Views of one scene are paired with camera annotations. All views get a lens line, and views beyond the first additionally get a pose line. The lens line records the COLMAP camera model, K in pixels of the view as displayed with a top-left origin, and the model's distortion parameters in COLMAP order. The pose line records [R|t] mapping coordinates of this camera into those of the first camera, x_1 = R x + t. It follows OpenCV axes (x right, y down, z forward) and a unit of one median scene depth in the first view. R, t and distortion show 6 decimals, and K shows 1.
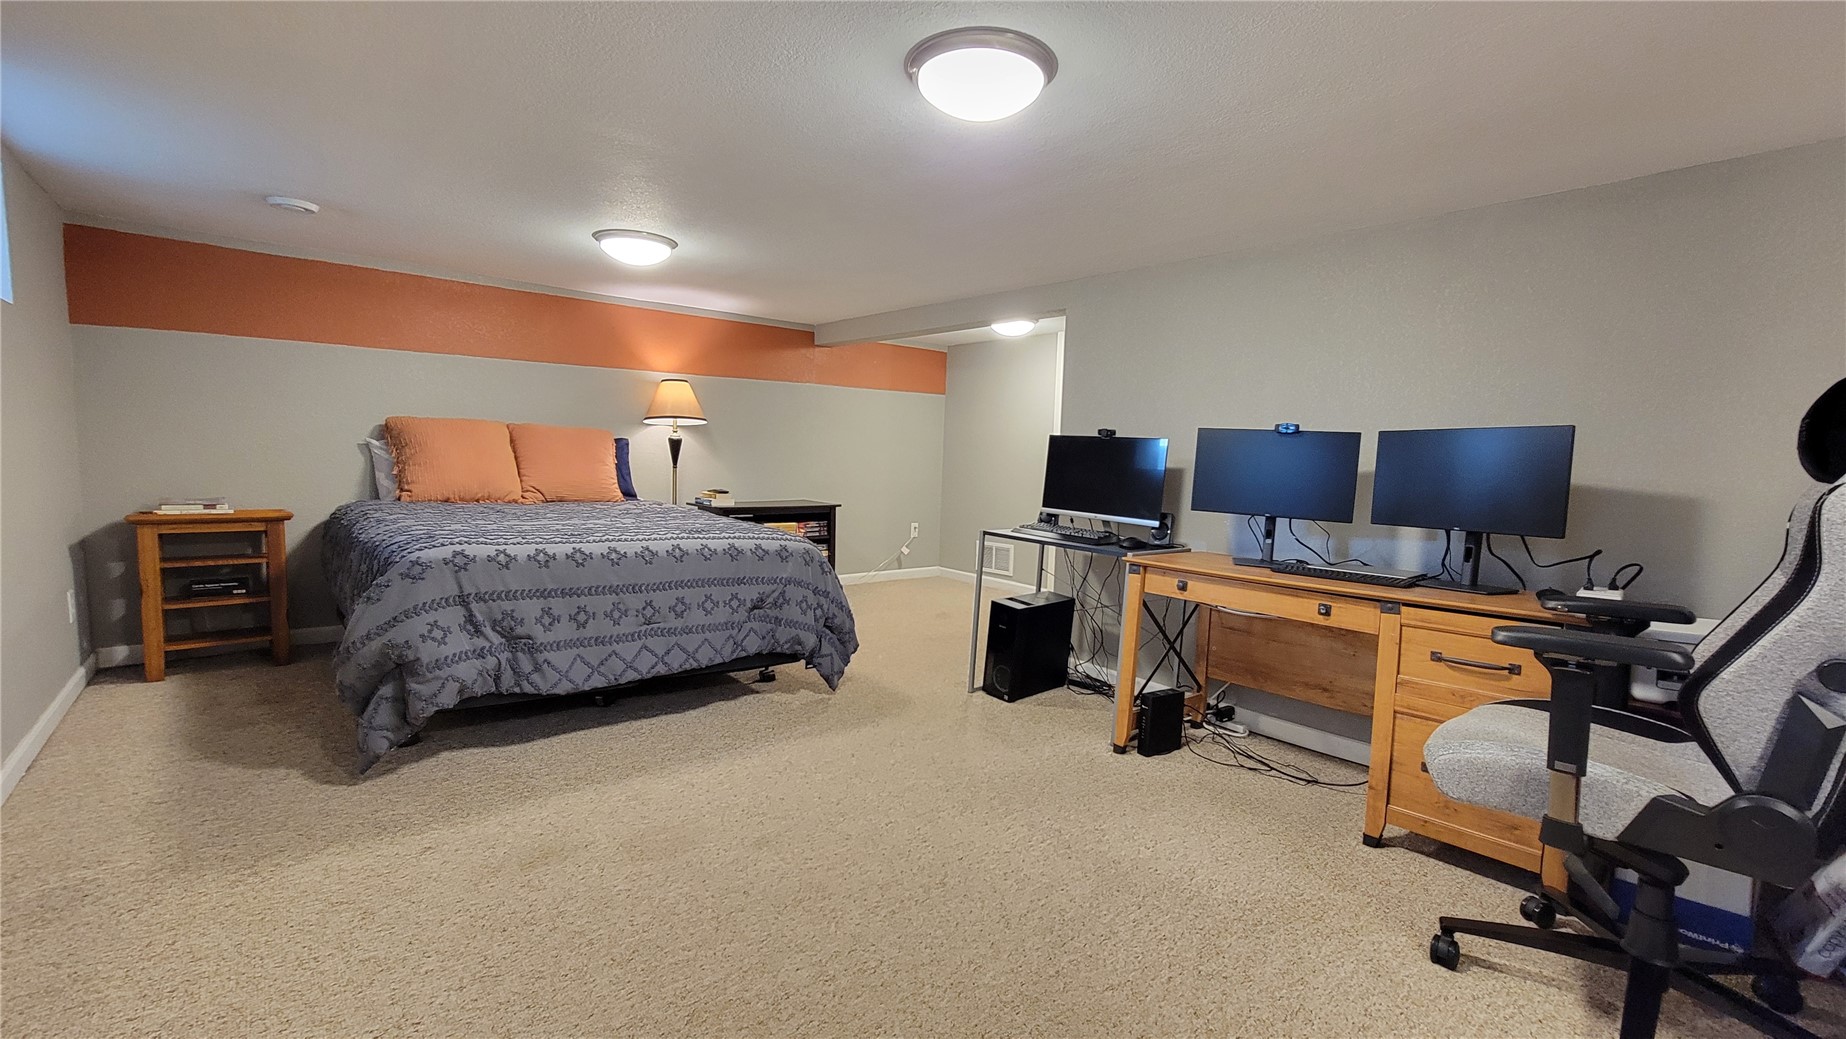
lens RADIAL K [[756.6, 0, 930.5], [0, 756.6, 517.2], [0, 0, 1]] dist [-0.000016, 0.000728]
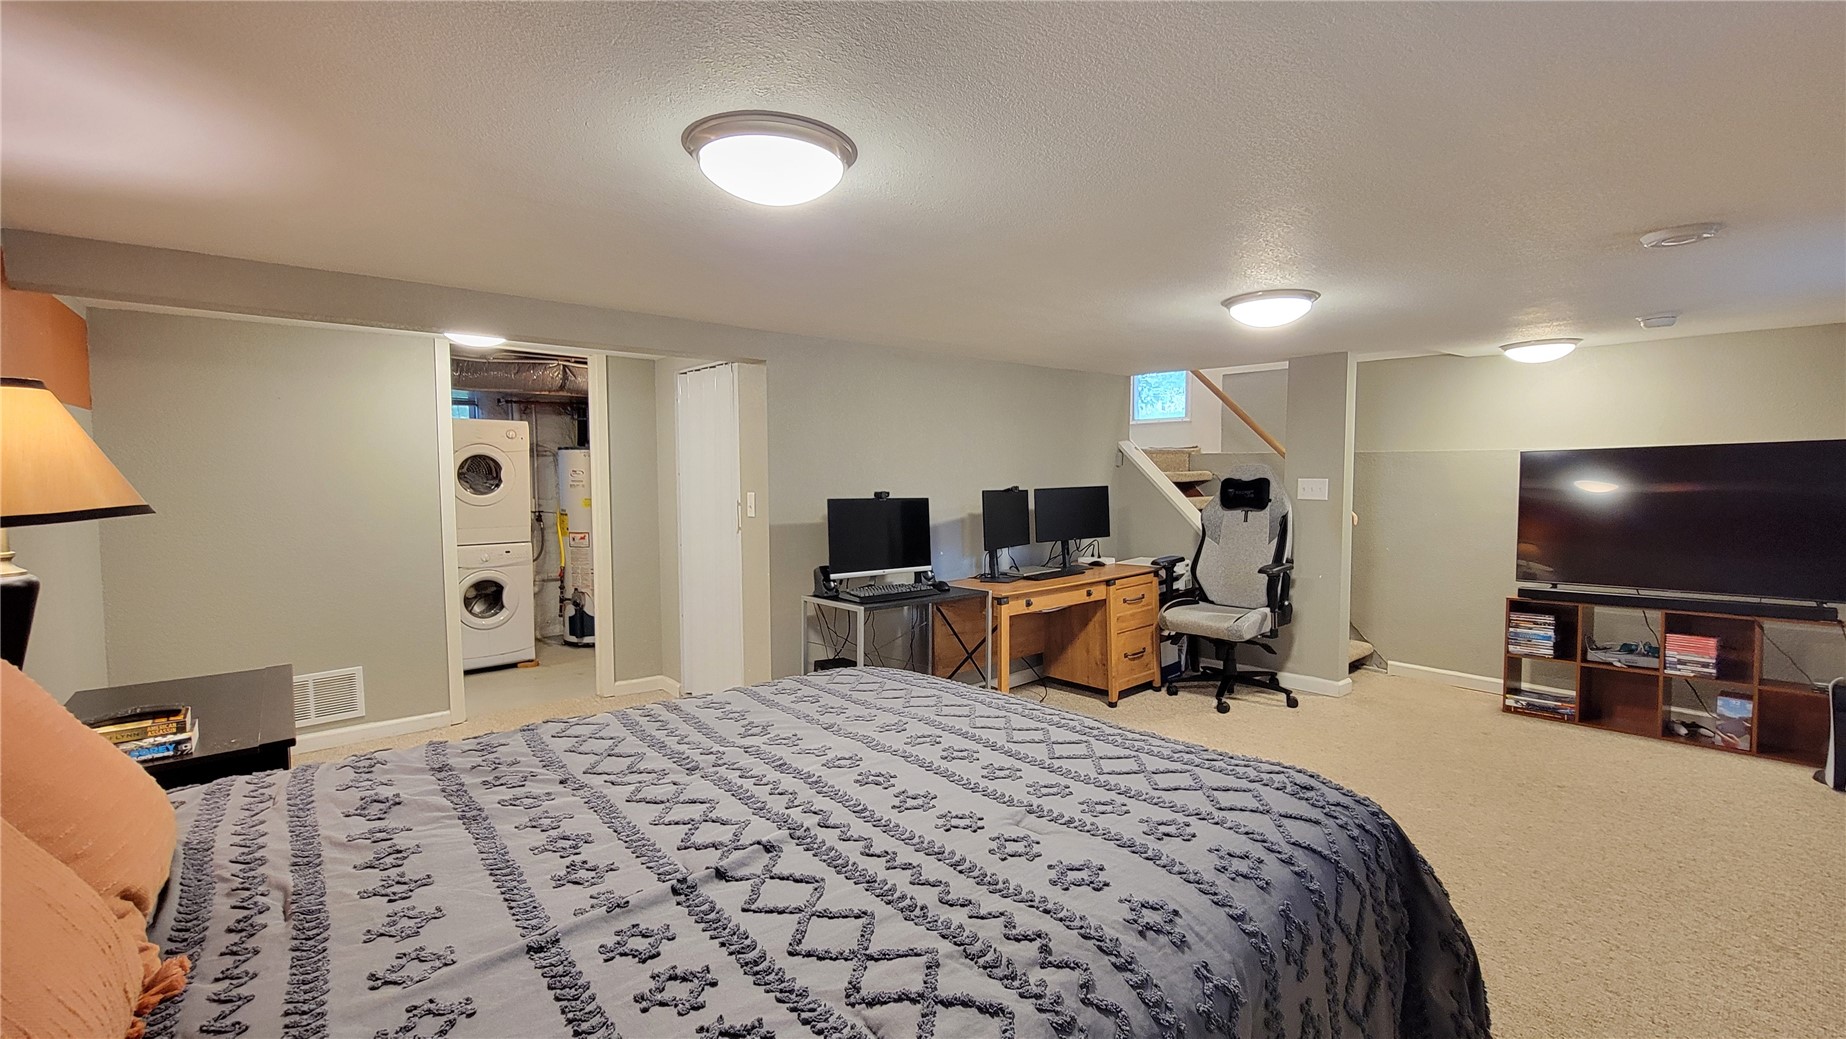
lens RADIAL K [[756.6, 0, 930.5], [0, 756.6, 517.2], [0, 0, 1]] dist [-0.000016, 0.000728]
pose [[0.034801, -0.098058, 0.994572, -1.123881], [0.092404, 0.991228, 0.094495, -0.232403], [-0.995113, 0.088613, 0.043557, 1.168241]]
